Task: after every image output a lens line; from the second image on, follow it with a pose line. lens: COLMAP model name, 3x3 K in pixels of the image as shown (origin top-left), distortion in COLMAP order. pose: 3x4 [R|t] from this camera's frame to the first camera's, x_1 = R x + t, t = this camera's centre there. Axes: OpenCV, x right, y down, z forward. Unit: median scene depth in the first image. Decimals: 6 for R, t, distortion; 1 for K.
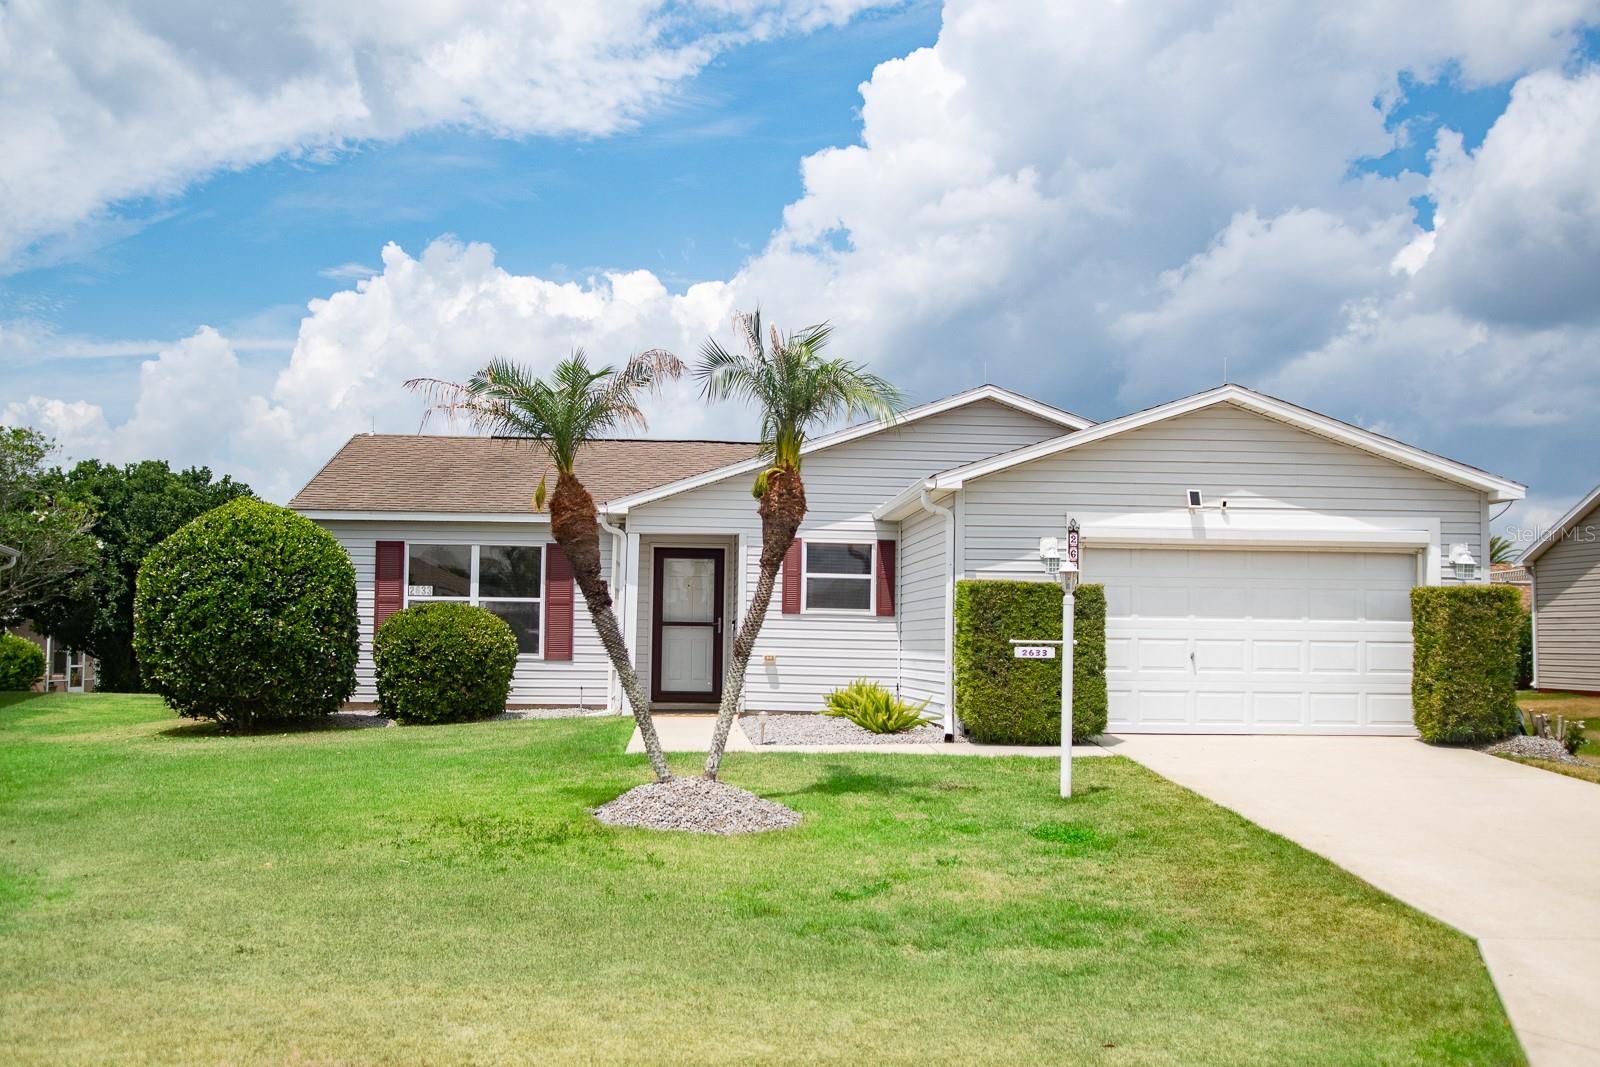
lens RADIAL K [[1585.9, 0, 795.5], [0, 1585.9, 475.7], [0, 0, 1]] dist [-0.001566, 0.012487]
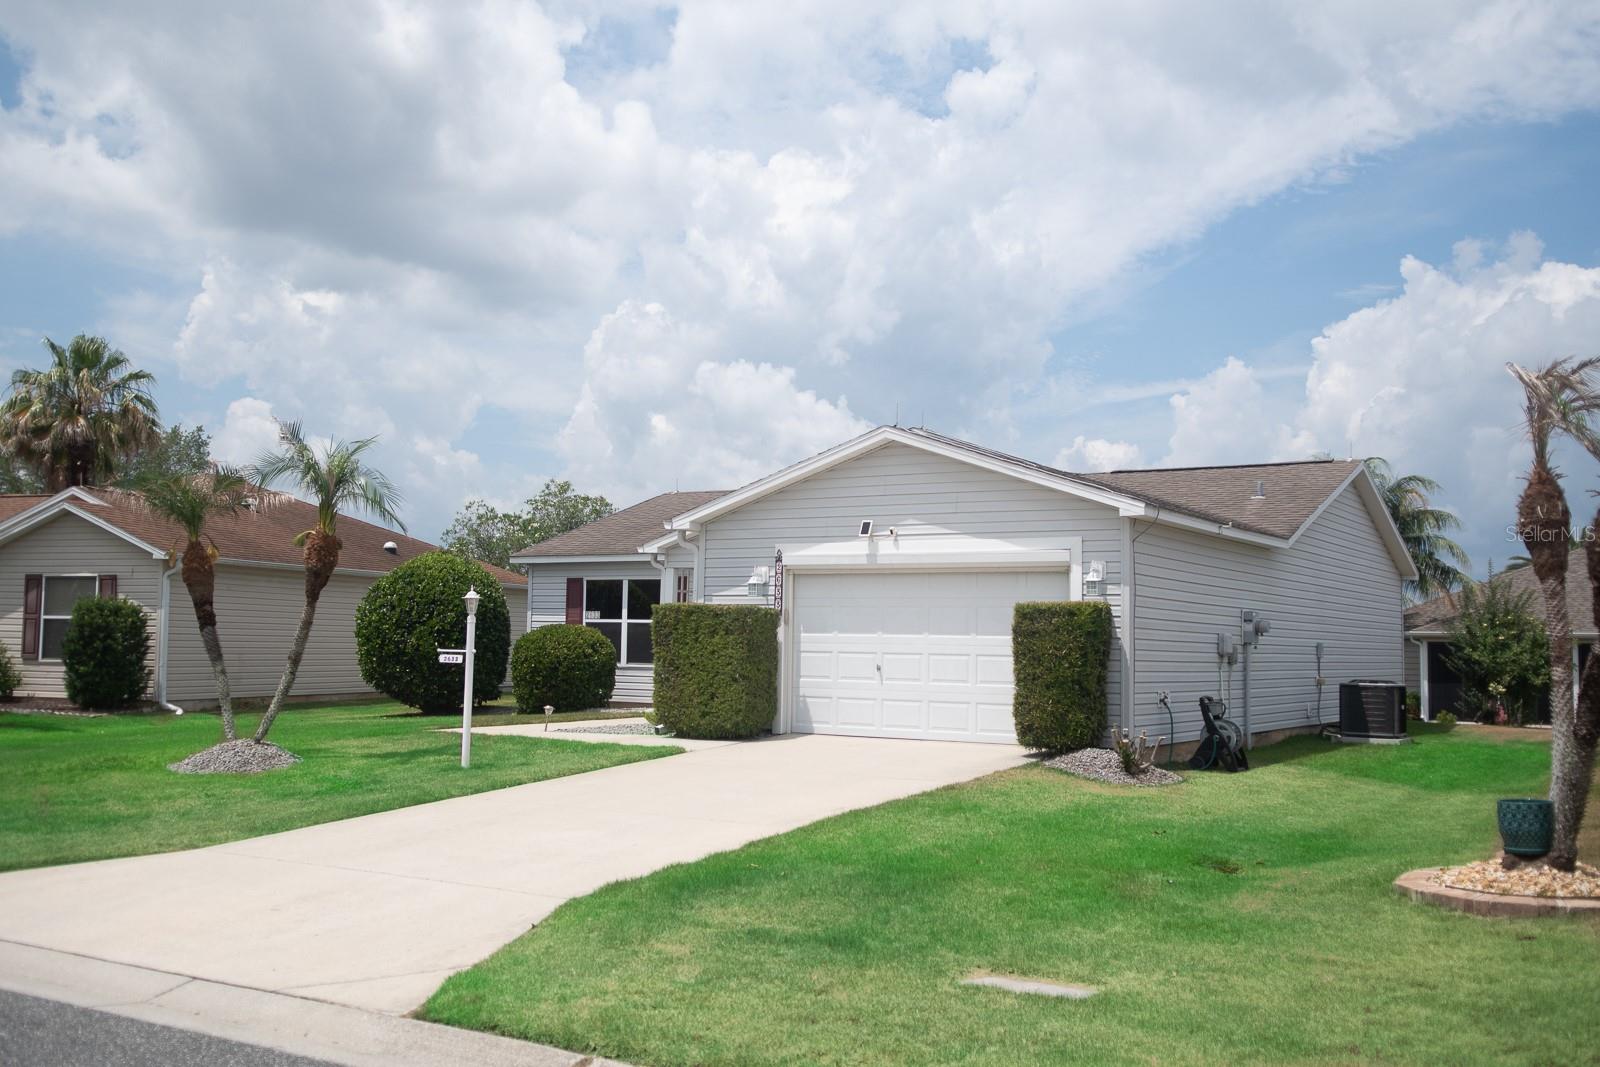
lens RADIAL K [[1570.7, 0, 800.0], [0, 1570.7, 533.5], [0, 0, 1]] dist [0.025404, -0.002207]
pose [[0.803860, -0.039302, -0.593519, 0.719034], [0.051870, 0.998645, 0.004124, 0.009206], [0.592552, -0.034101, 0.804810, 0.061723]]
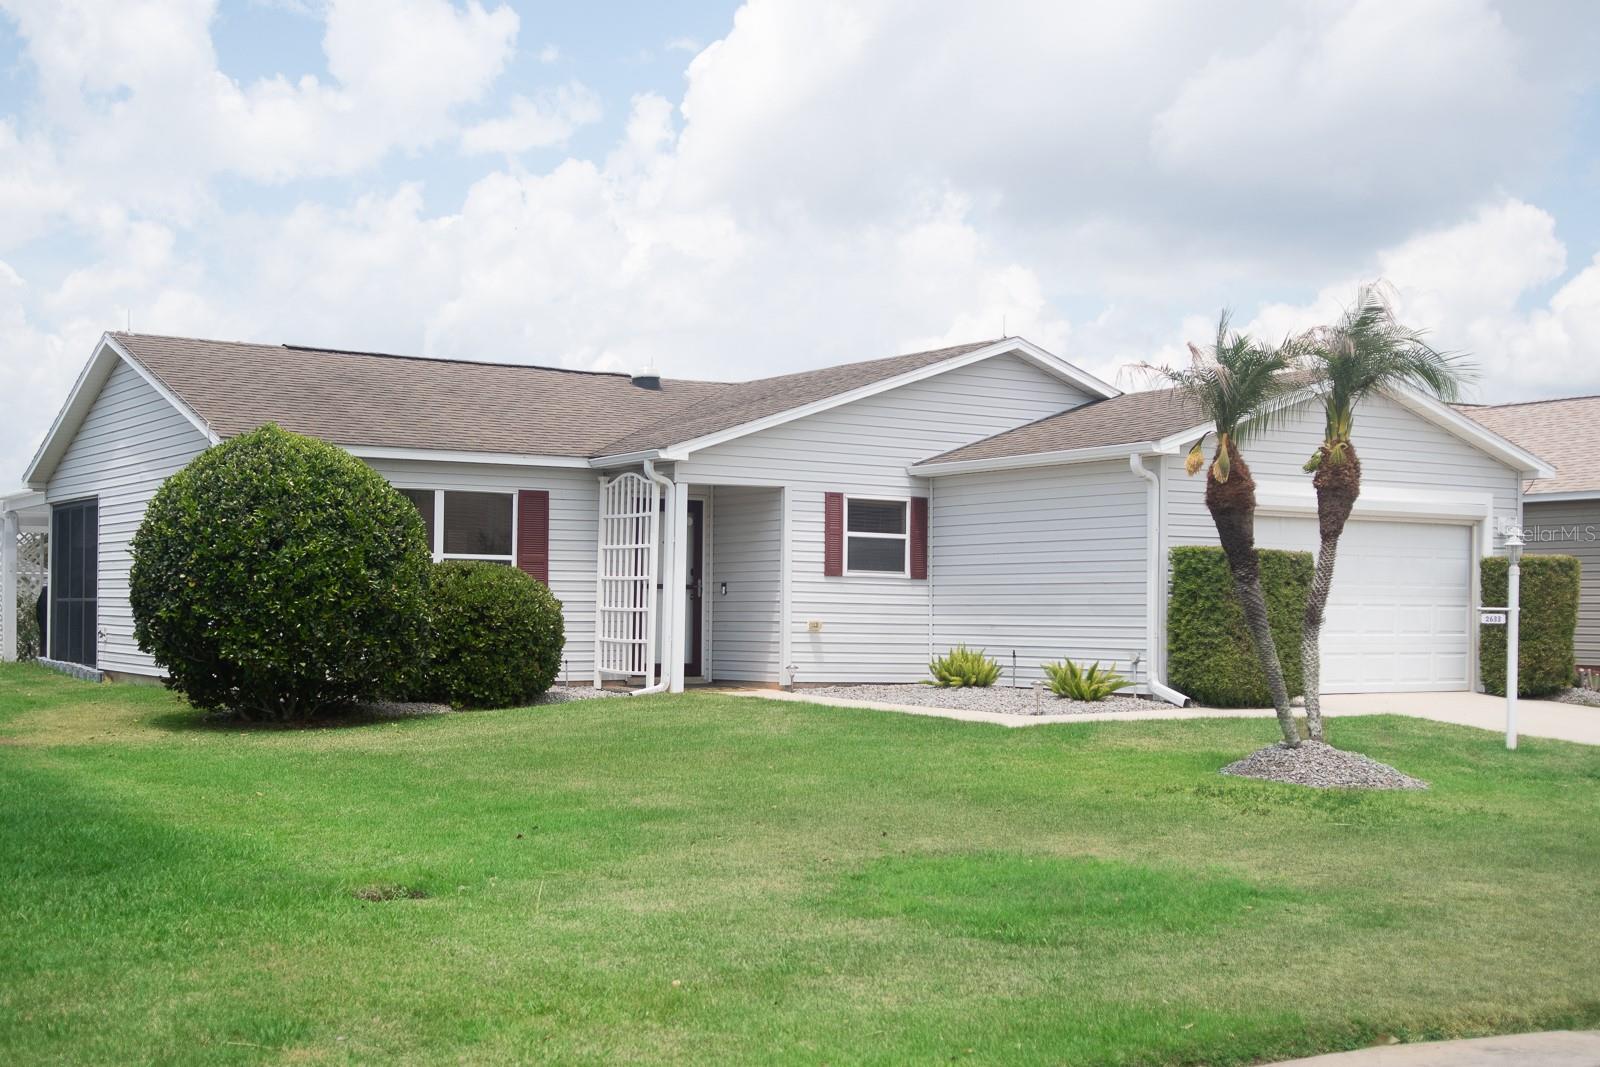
lens RADIAL K [[1964.5, 0, 800.0], [0, 1964.5, 533.5], [0, 0, 1]] dist [0.016508, -0.000641]
pose [[0.880622, 0.013944, 0.473615, -0.552632], [-0.047330, 0.997156, 0.058646, -0.002410], [-0.471450, -0.074061, 0.878777, 0.022070]]
